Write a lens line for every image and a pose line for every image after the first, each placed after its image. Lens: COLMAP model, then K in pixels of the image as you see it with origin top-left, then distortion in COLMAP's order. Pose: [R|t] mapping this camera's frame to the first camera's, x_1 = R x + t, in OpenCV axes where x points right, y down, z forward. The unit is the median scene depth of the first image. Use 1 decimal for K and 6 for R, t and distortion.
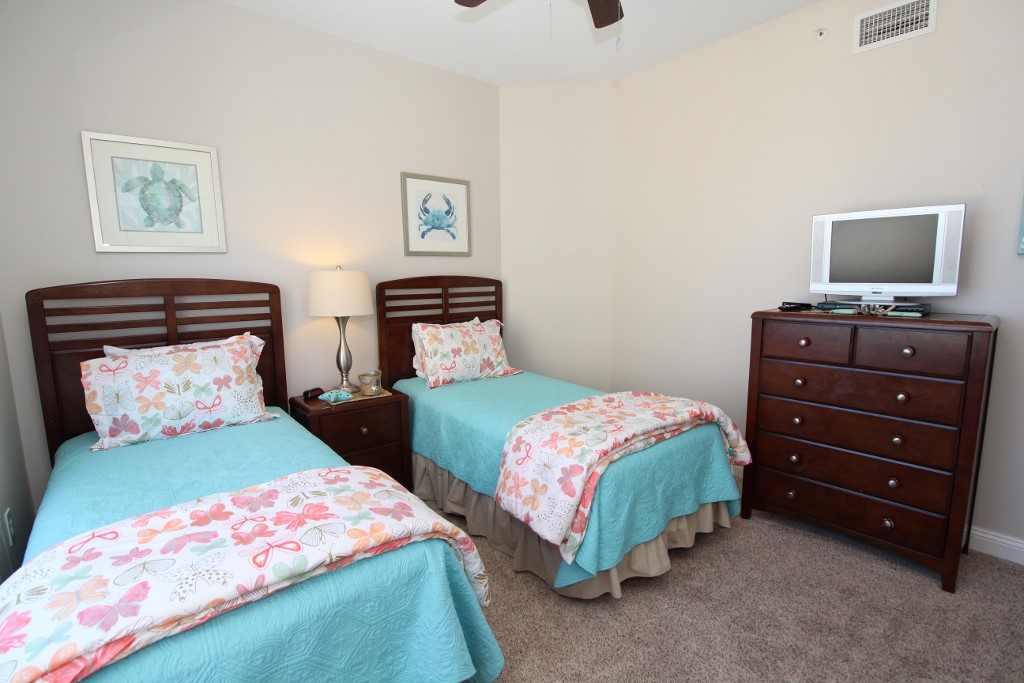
lens RADIAL K [[475.1, 0, 512.7], [0, 475.1, 342.3], [0, 0, 1]] dist [0.001411, -0.013594]
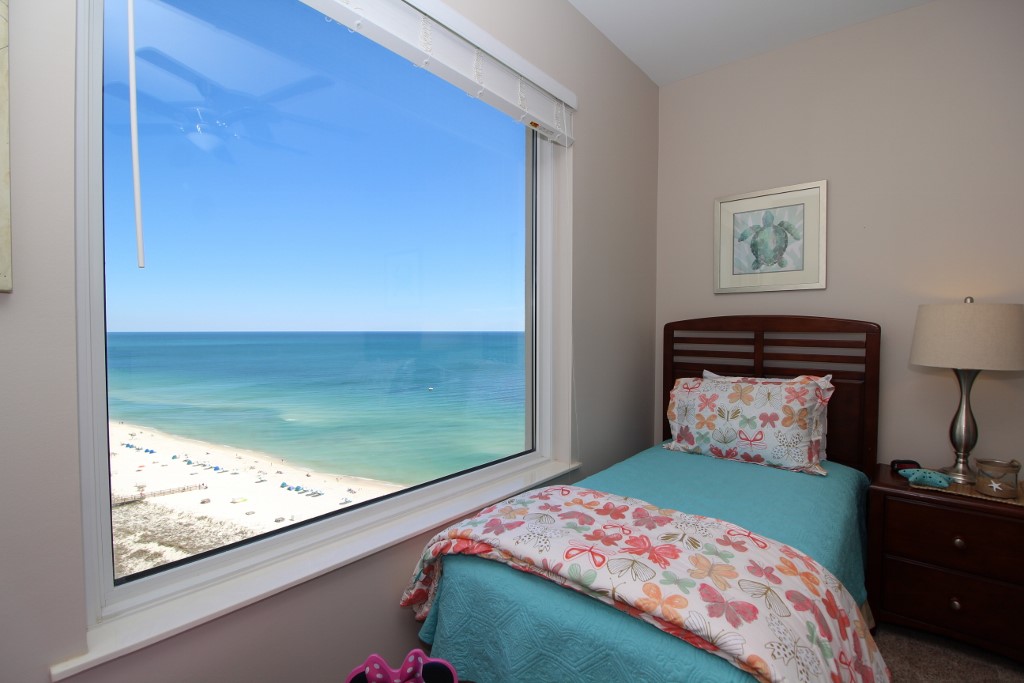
lens RADIAL K [[475.1, 0, 512.7], [0, 475.1, 342.3], [0, 0, 1]] dist [0.001411, -0.013594]
pose [[0.178693, 0.043291, -0.982952, 0.249856], [-0.144951, 0.989289, 0.017220, -0.012642], [0.973169, 0.139403, 0.183054, 0.291571]]
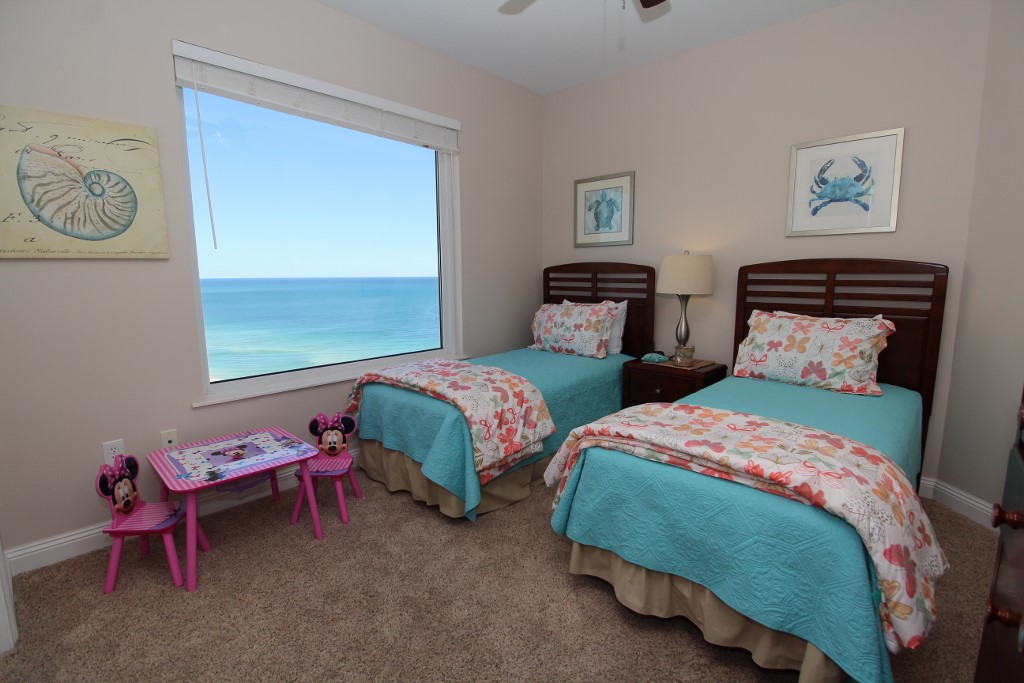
lens RADIAL K [[472.9, 0, 513.5], [0, 472.9, 340.0], [0, 0, 1]] dist [0.001813, -0.012719]
pose [[0.133077, 0.152472, -0.979307, 0.936762], [-0.136934, 0.981448, 0.134197, -0.057249], [0.981601, 0.116242, 0.151487, 0.559055]]
